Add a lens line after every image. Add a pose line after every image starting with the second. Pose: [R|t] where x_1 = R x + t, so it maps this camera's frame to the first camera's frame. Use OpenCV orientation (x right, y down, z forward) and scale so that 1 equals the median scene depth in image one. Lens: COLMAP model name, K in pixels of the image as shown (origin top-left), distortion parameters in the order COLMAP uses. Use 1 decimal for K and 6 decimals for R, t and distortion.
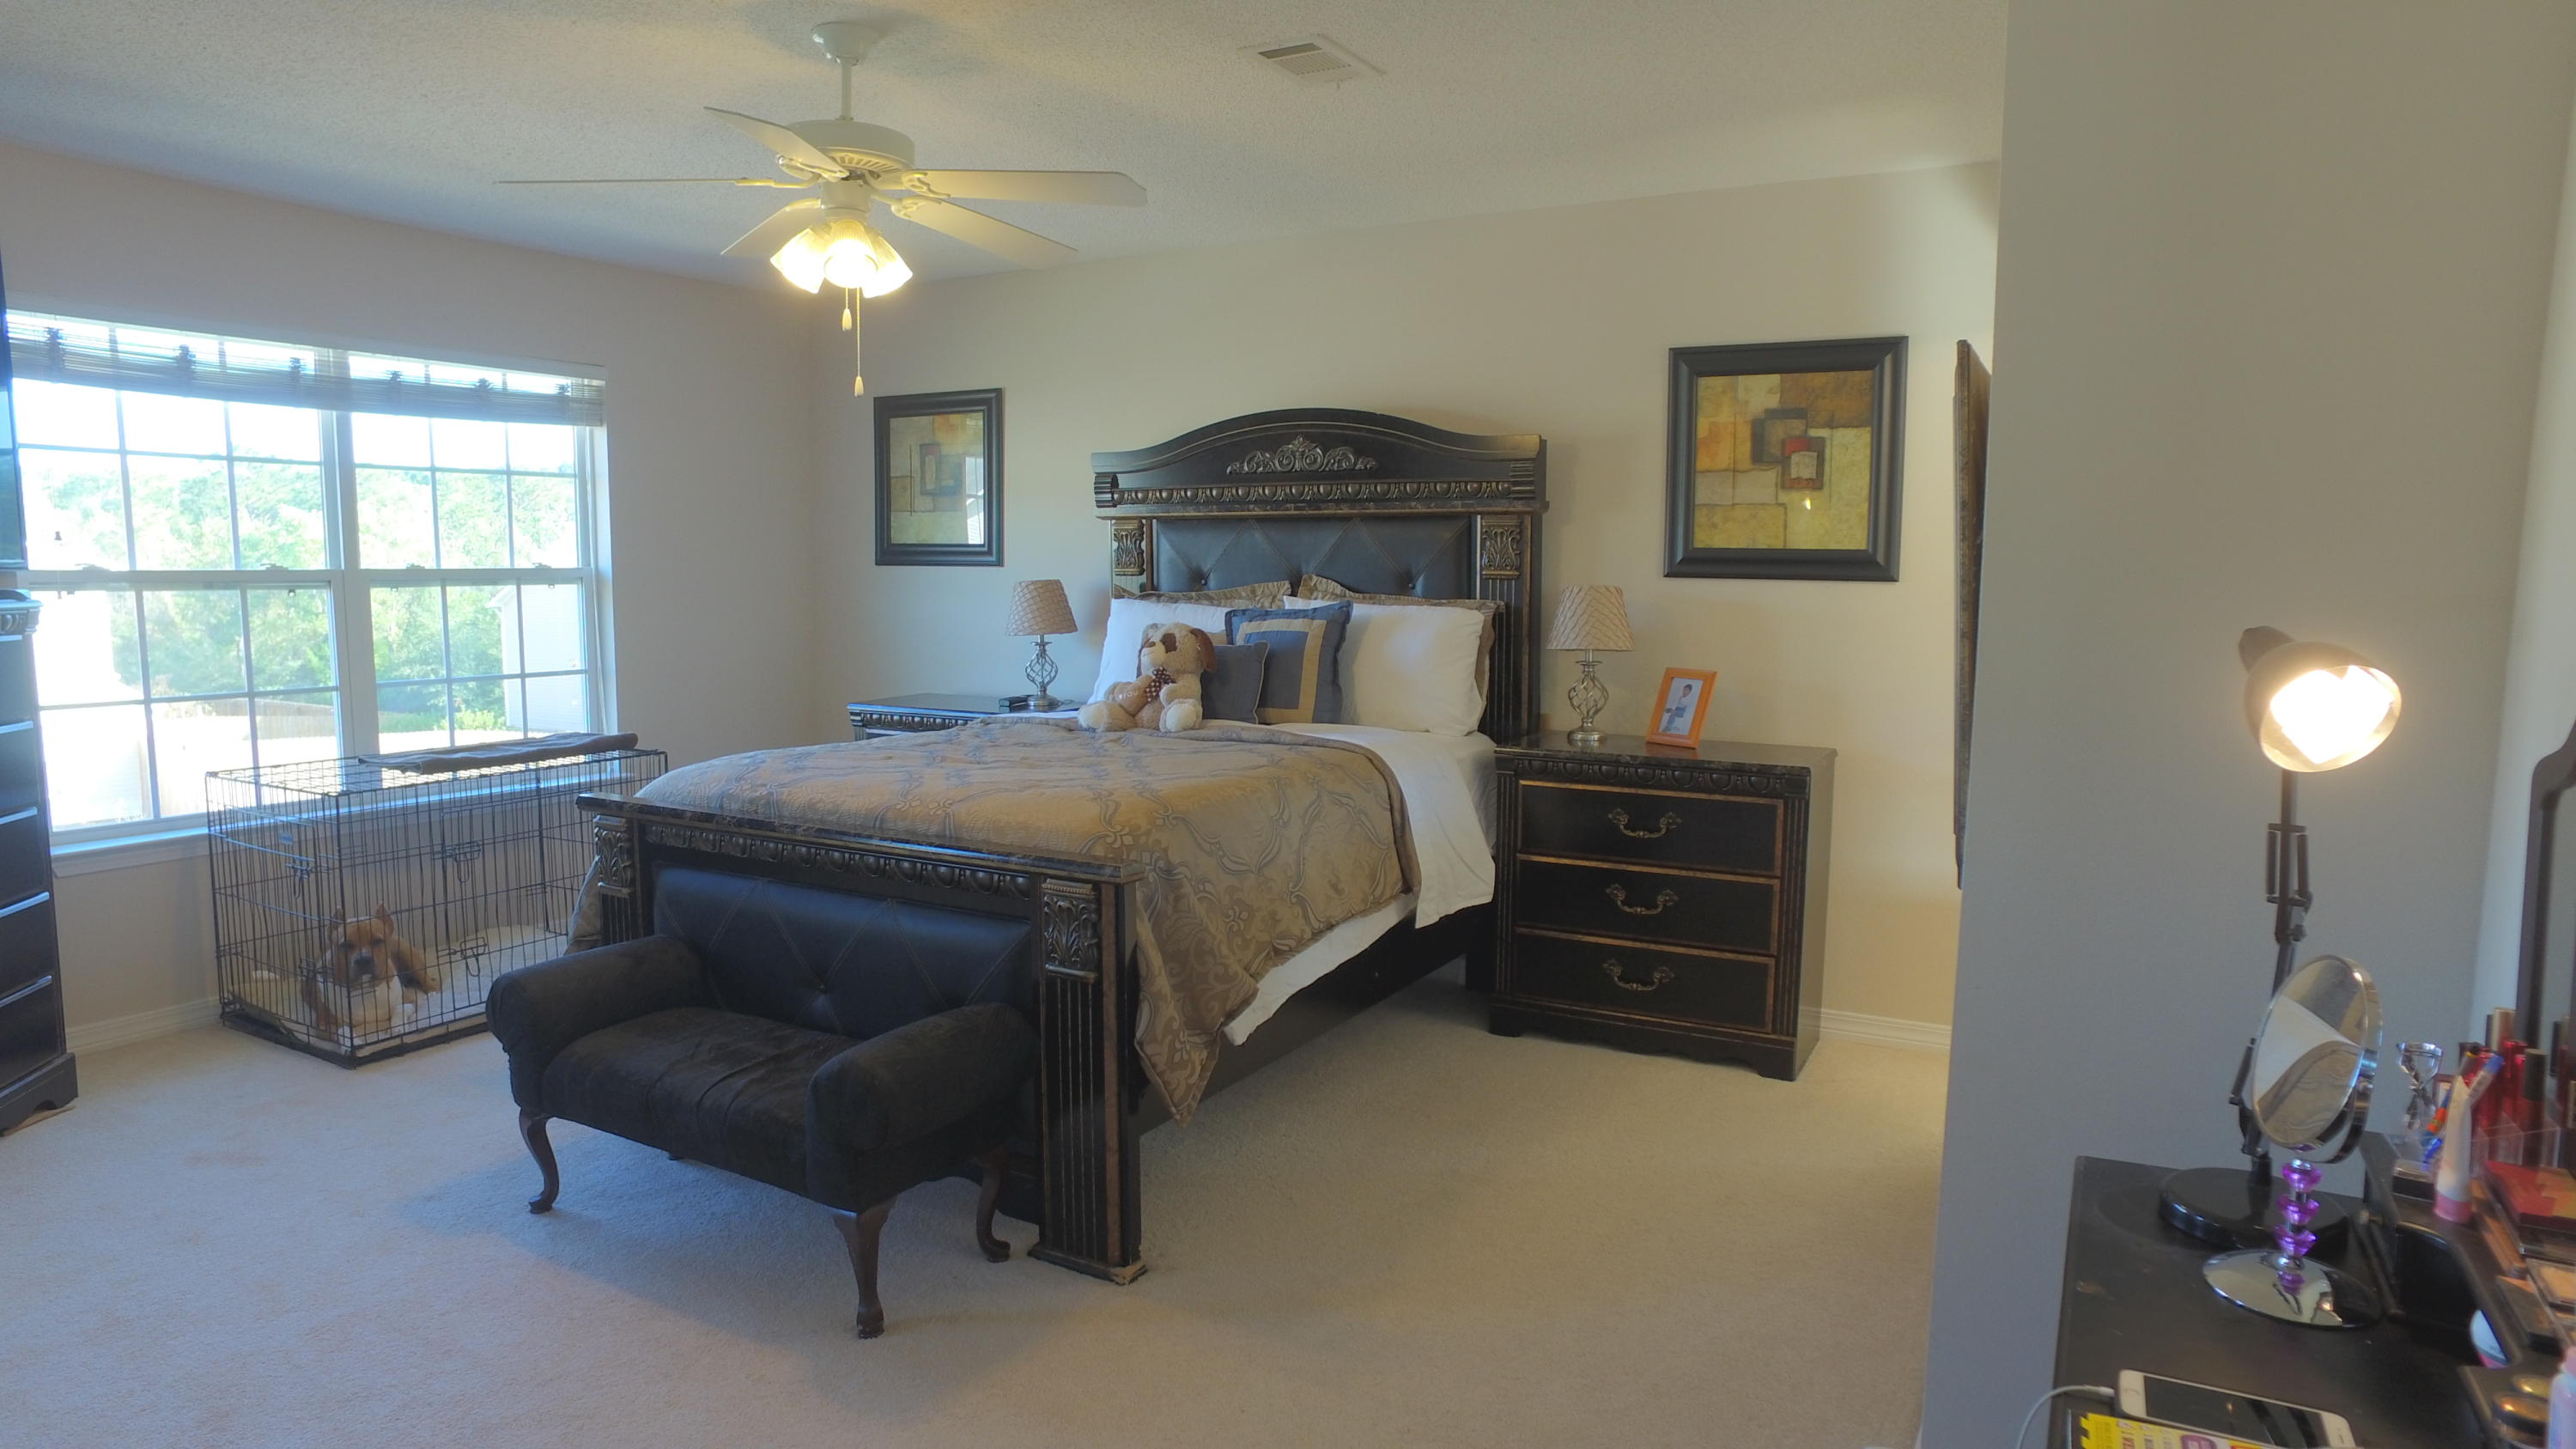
lens RADIAL K [[1492.0, 0, 1294.9], [0, 1492.0, 731.0], [0, 0, 1]] dist [-0.131891, 0.102102]
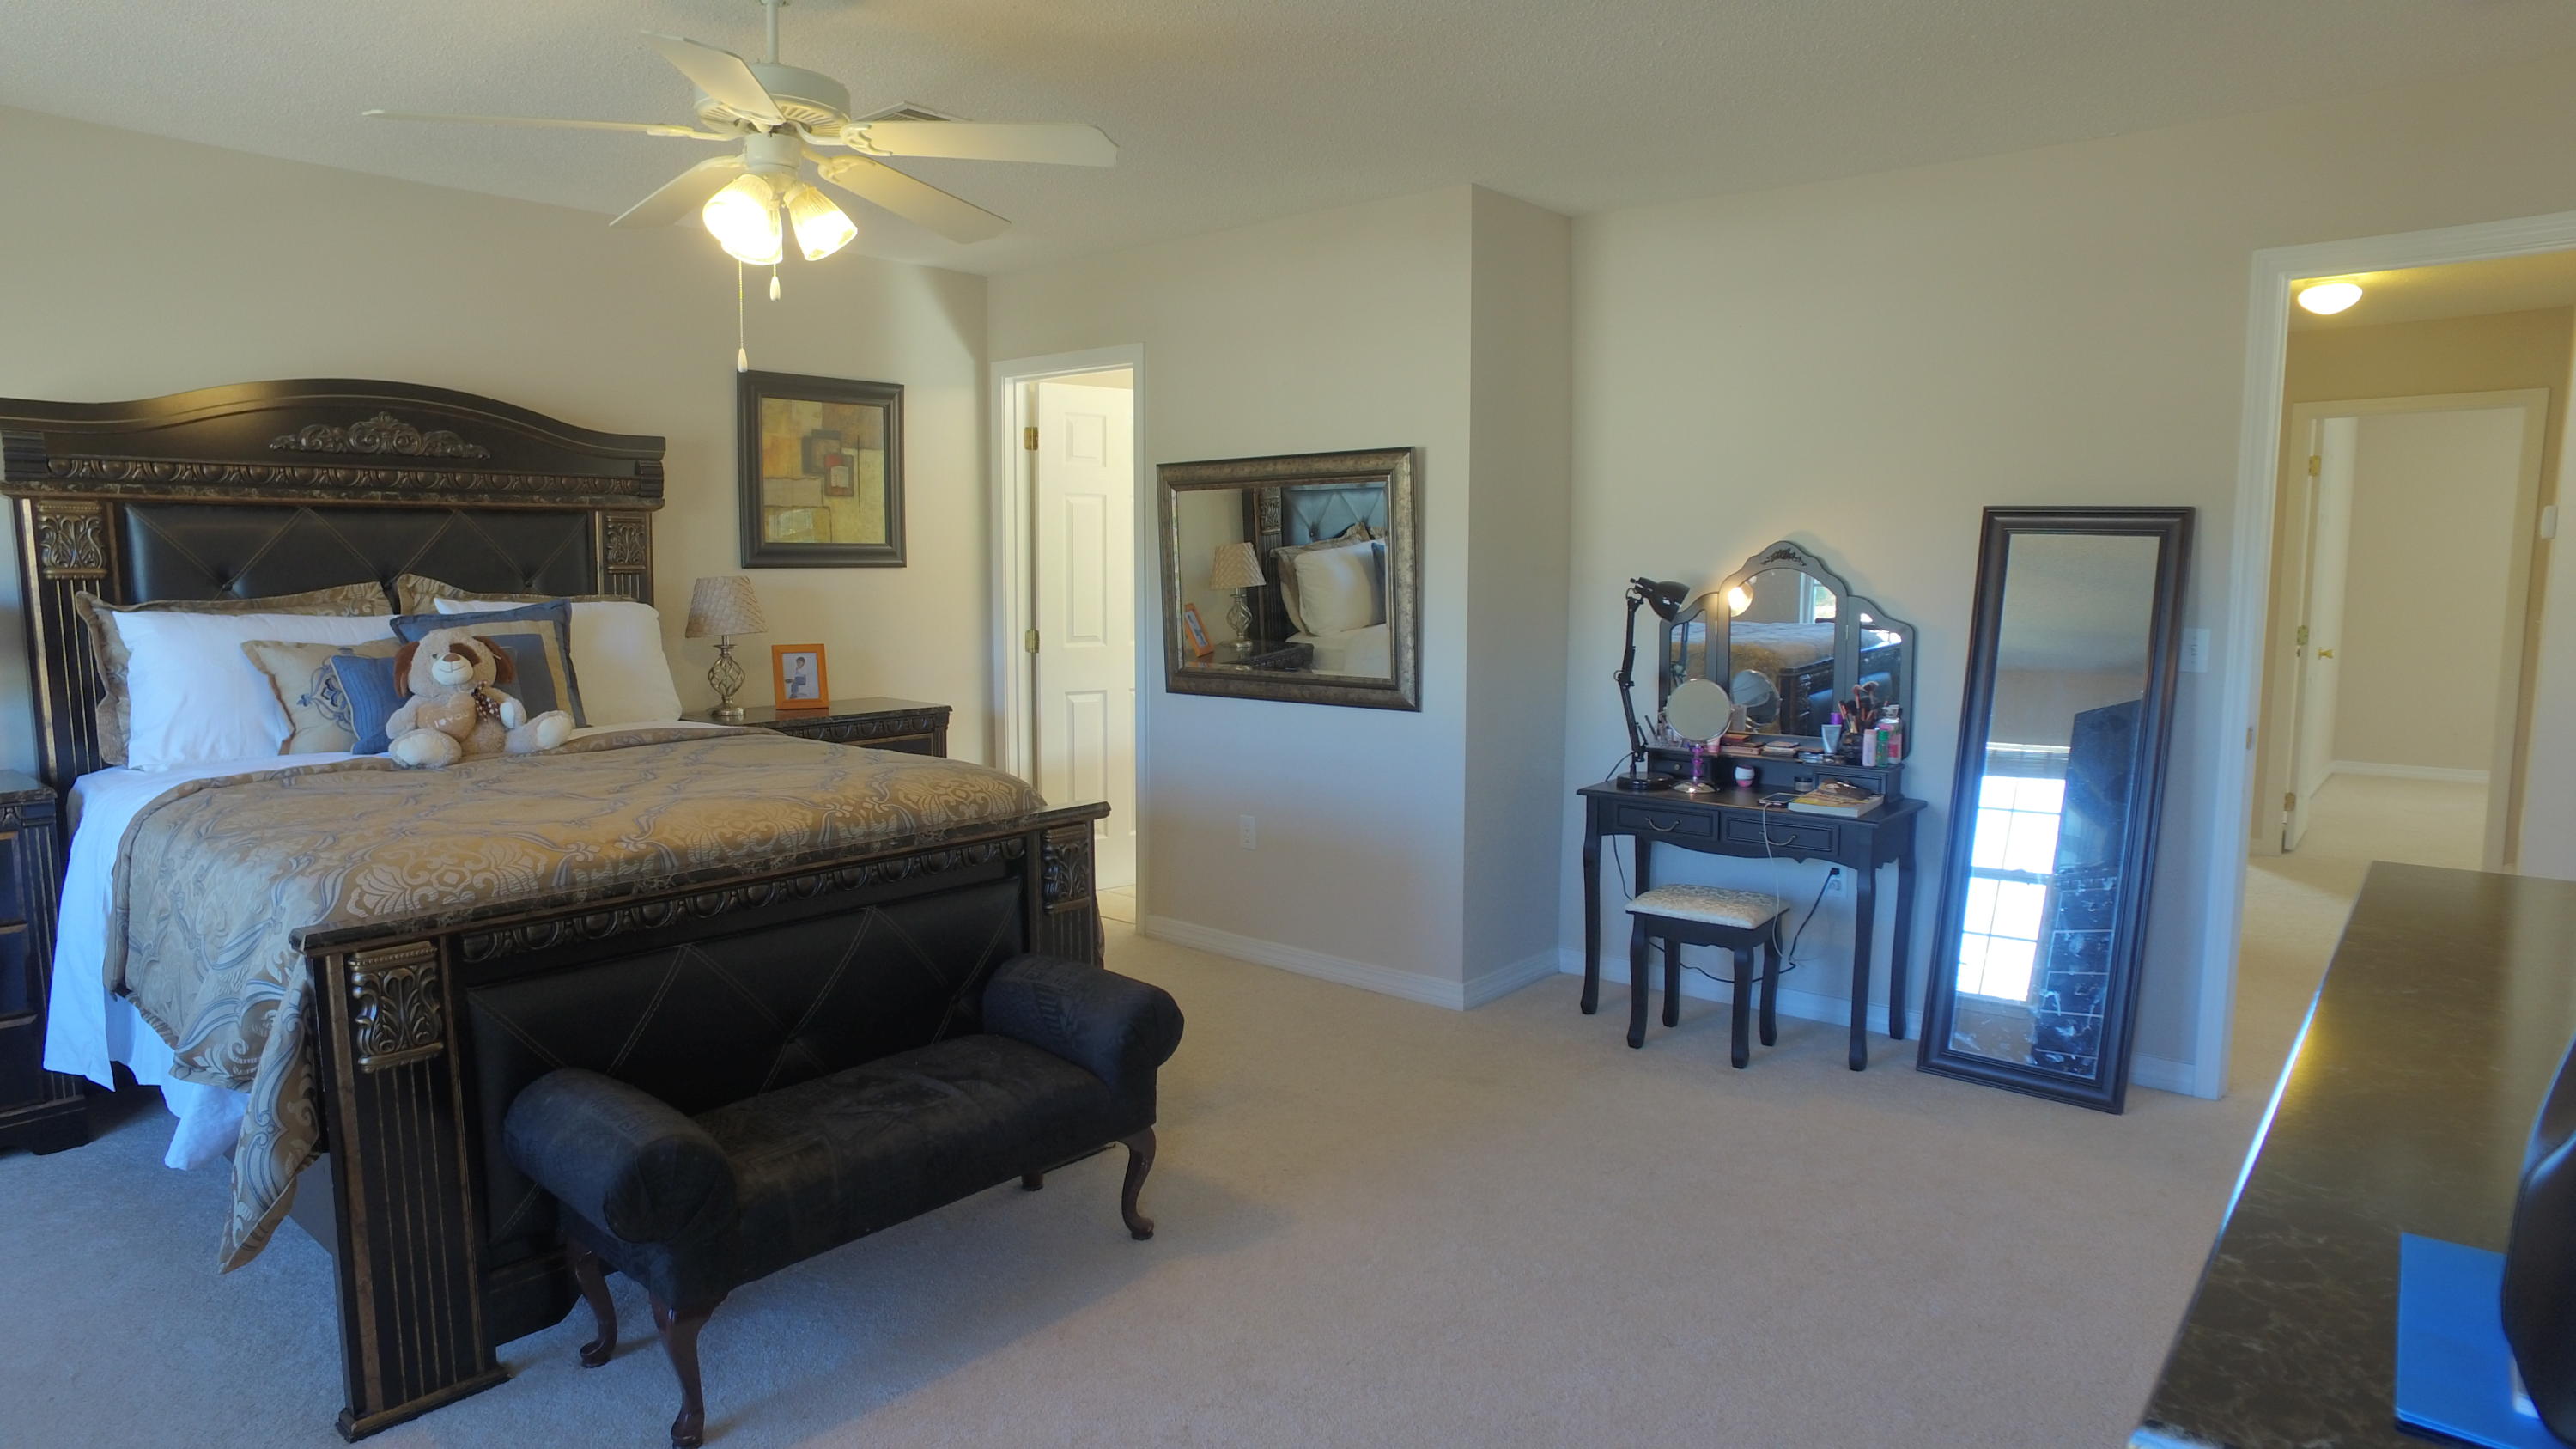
lens RADIAL K [[1492.0, 0, 1294.9], [0, 1492.0, 731.0], [0, 0, 1]] dist [-0.131891, 0.102102]
pose [[0.182958, -0.116777, 0.976160, -0.827075], [0.106535, 0.989428, 0.098397, -0.046977], [-0.977331, 0.085993, 0.193465, 0.385282]]
